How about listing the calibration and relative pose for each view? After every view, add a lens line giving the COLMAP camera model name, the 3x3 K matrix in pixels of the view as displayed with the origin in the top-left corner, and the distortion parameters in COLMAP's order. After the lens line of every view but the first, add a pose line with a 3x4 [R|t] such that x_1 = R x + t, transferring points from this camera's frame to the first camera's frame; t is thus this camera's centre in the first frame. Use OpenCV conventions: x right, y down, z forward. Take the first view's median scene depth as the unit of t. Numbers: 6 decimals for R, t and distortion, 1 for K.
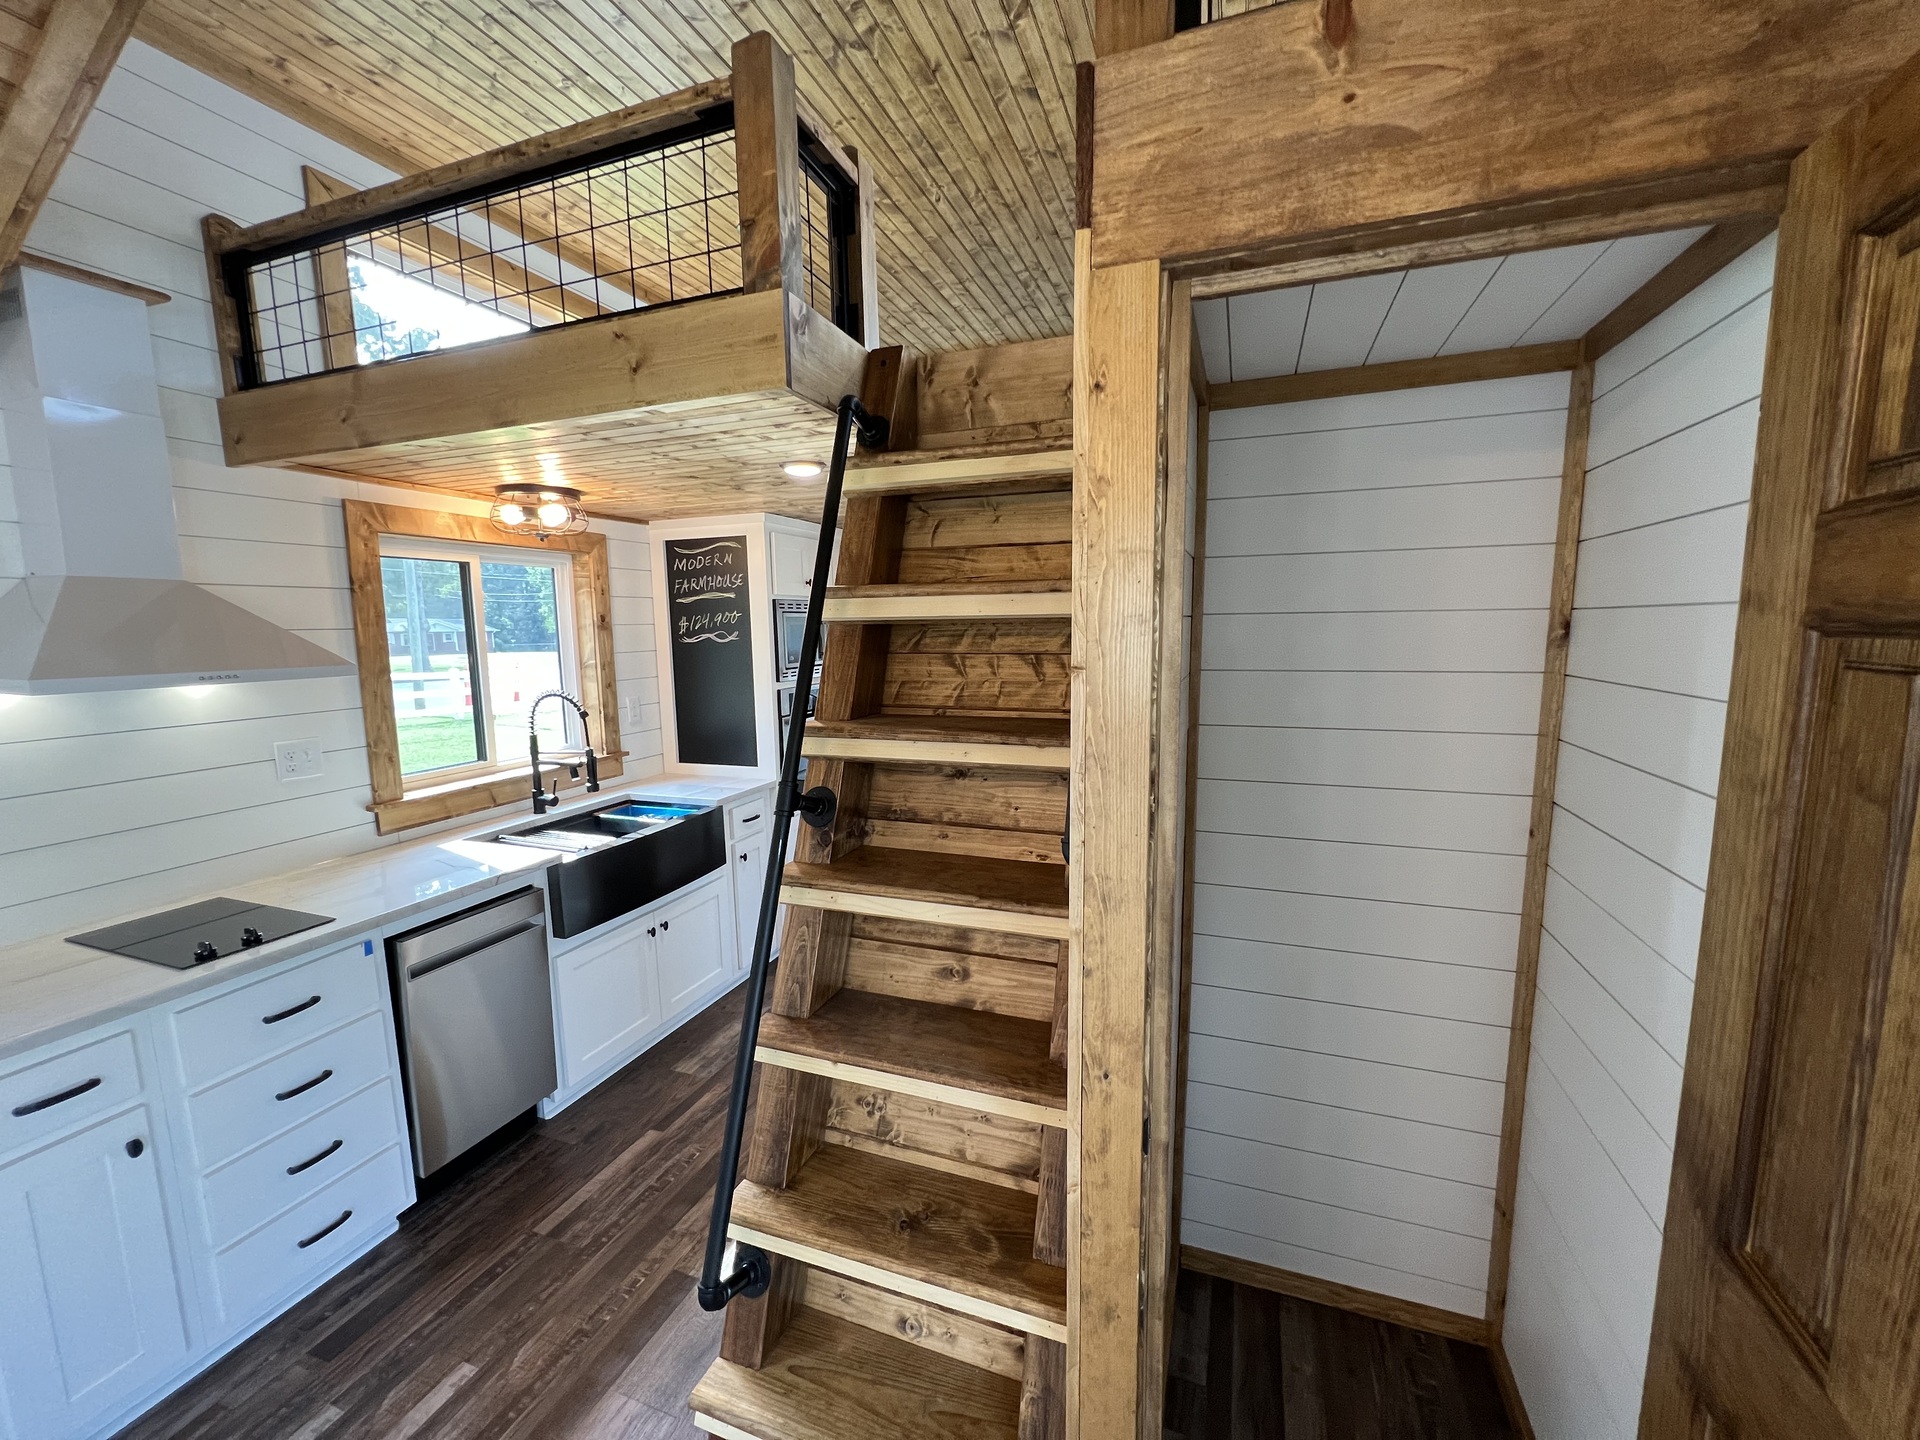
lens RADIAL K [[767.7, 0, 961.3], [0, 767.7, 725.0], [0, 0, 1]] dist [-0.001772, 0.000261]
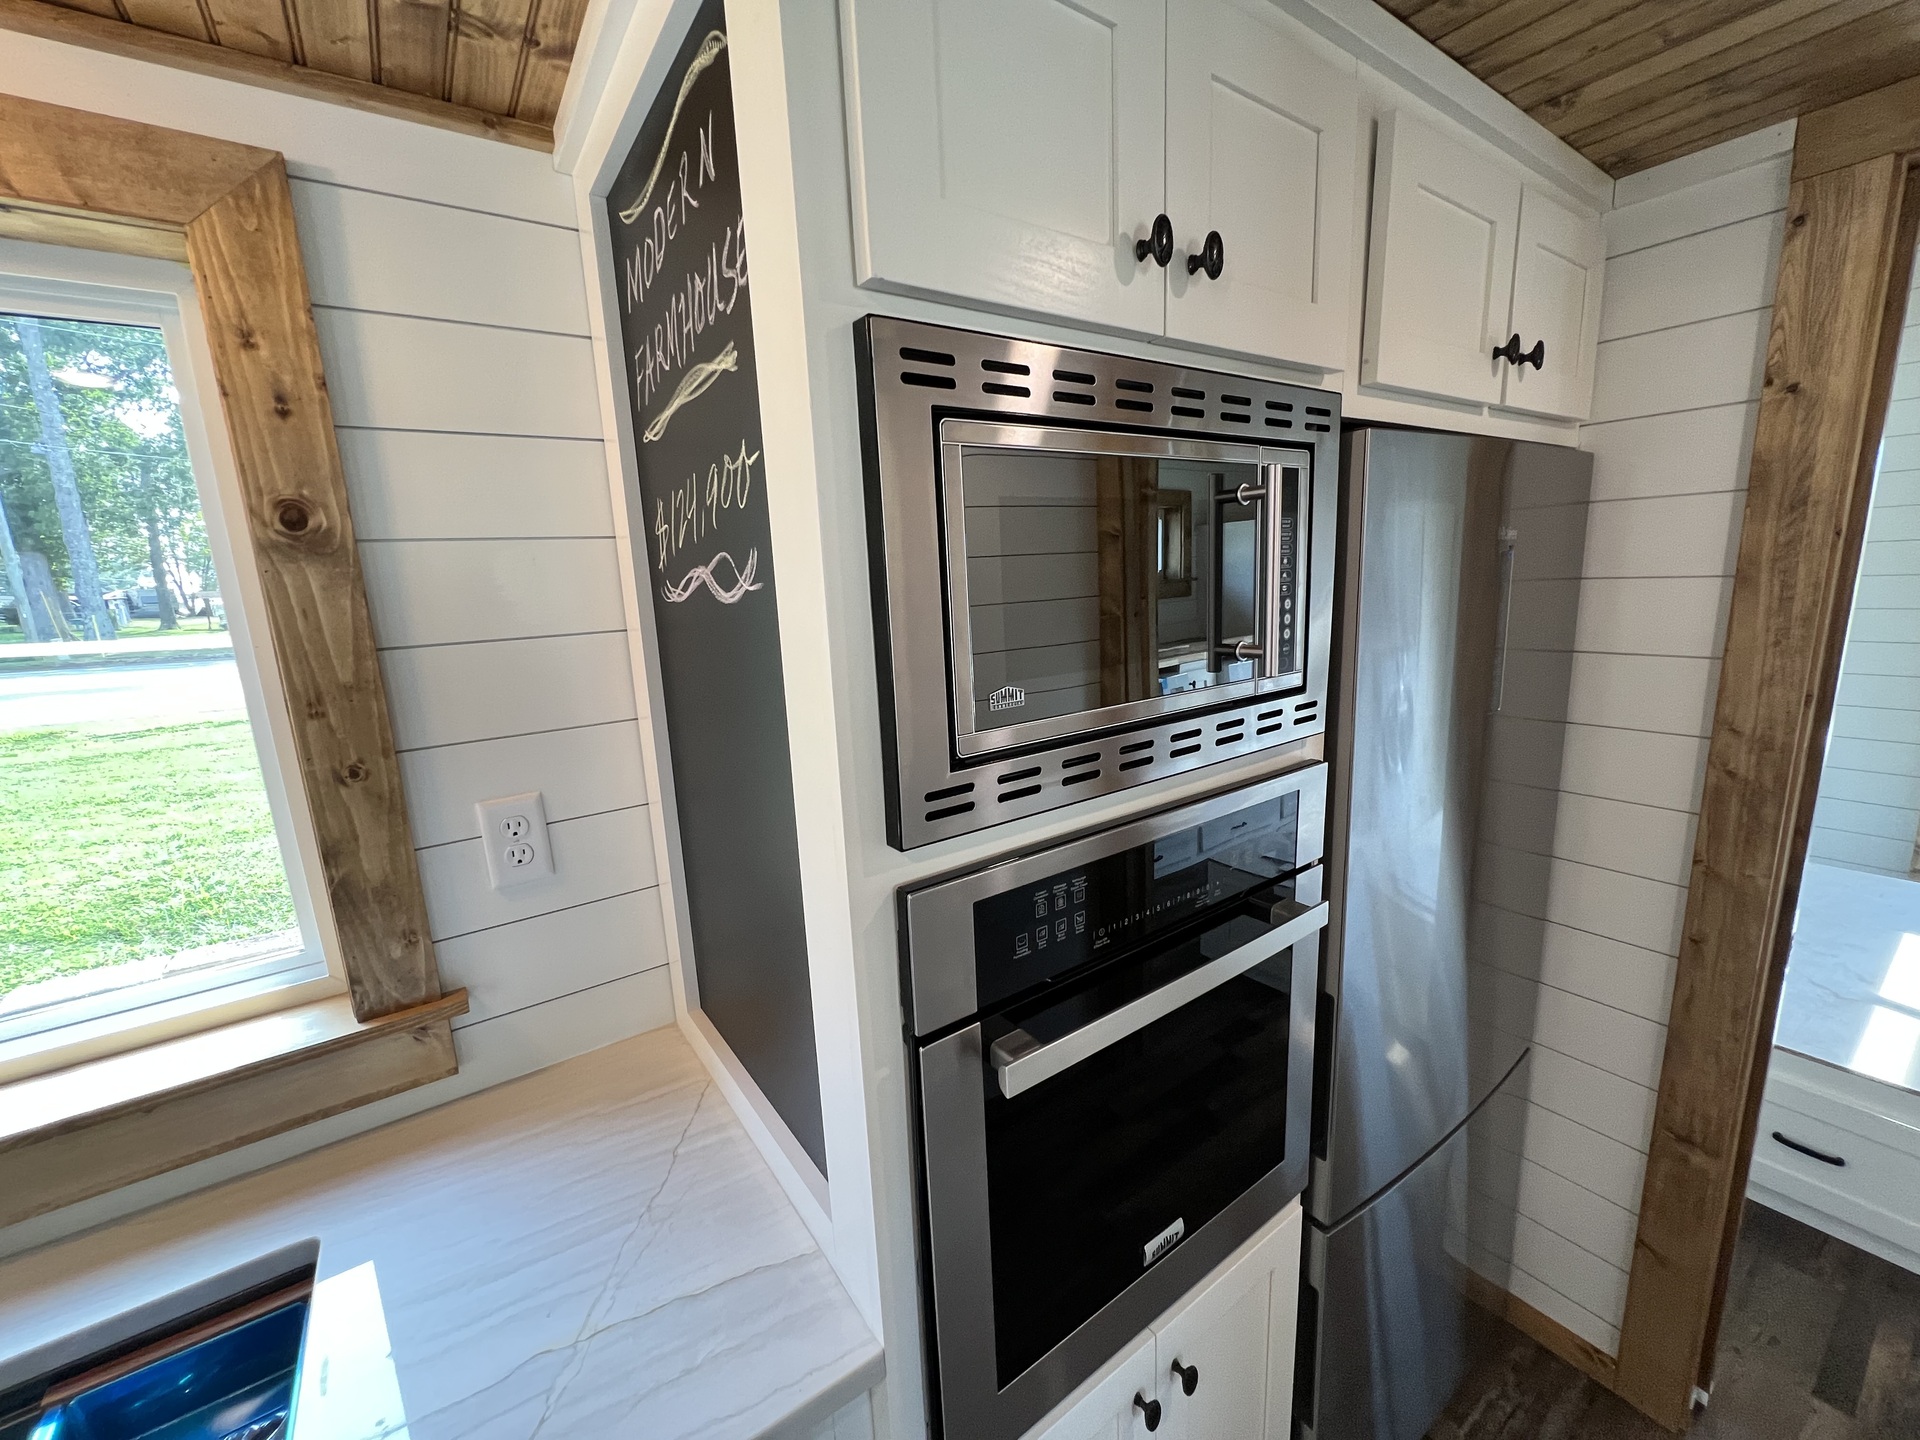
lens RADIAL K [[770.5, 0, 958.2], [0, 770.5, 724.3], [0, 0, 1]] dist [-0.003395, 0.000751]
pose [[0.823098, 0.087447, -0.561126, -0.237361], [-0.042877, 0.994822, 0.092141, -0.171990], [0.566278, -0.051782, 0.822586, 1.520944]]
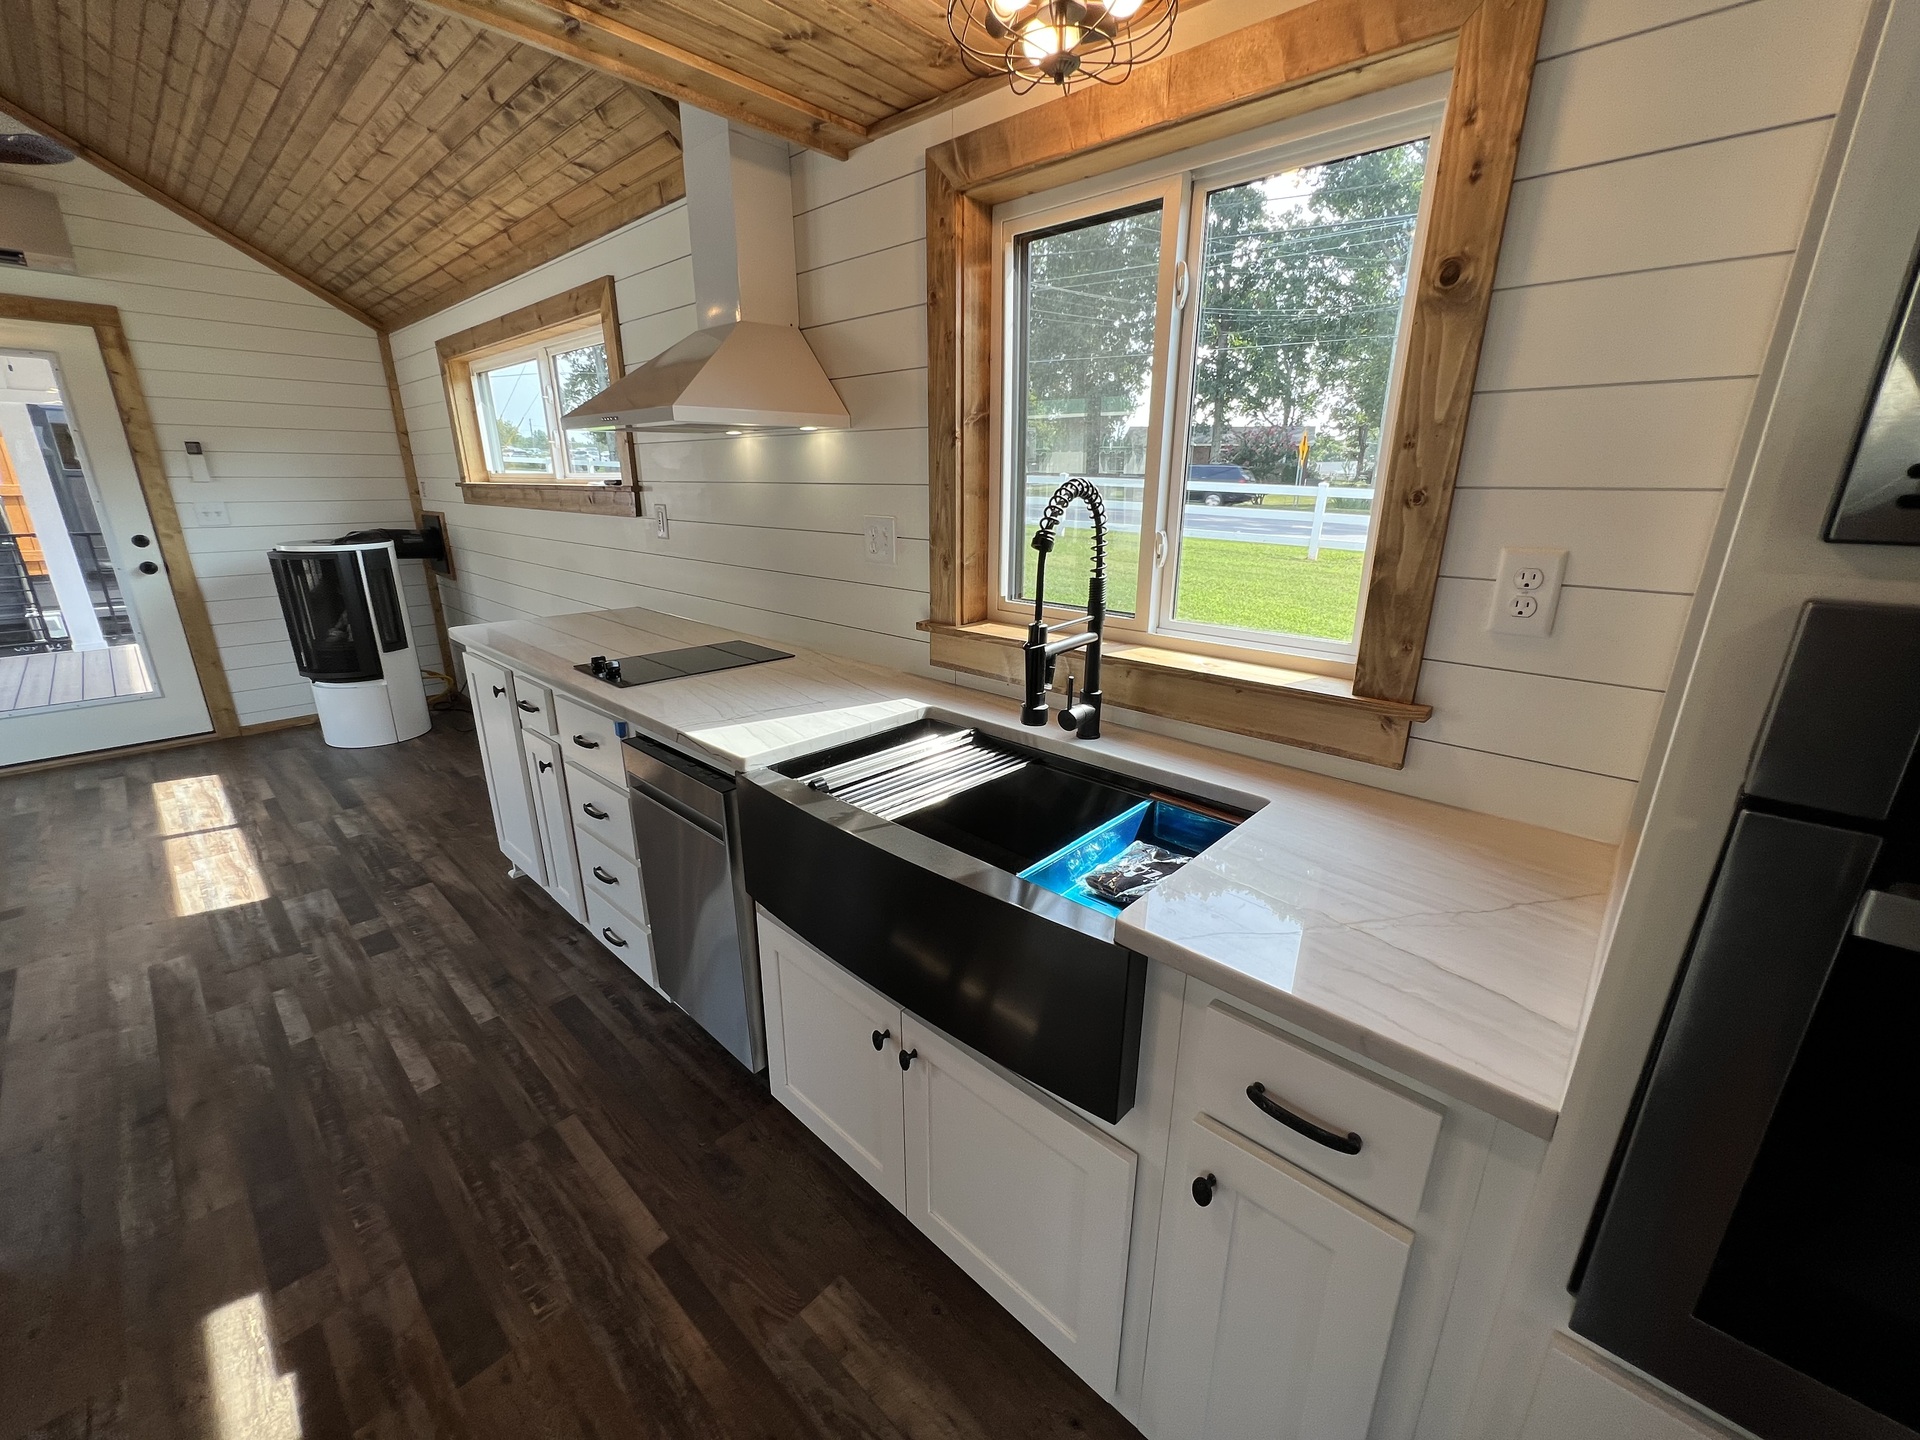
lens RADIAL K [[770.5, 0, 958.2], [0, 770.5, 724.3], [0, 0, 1]] dist [-0.003395, 0.000751]
pose [[-0.383173, 0.296315, -0.874858, -0.111462], [-0.119353, 0.923324, 0.365004, -0.099705], [0.915933, 0.244277, -0.318427, 1.601280]]
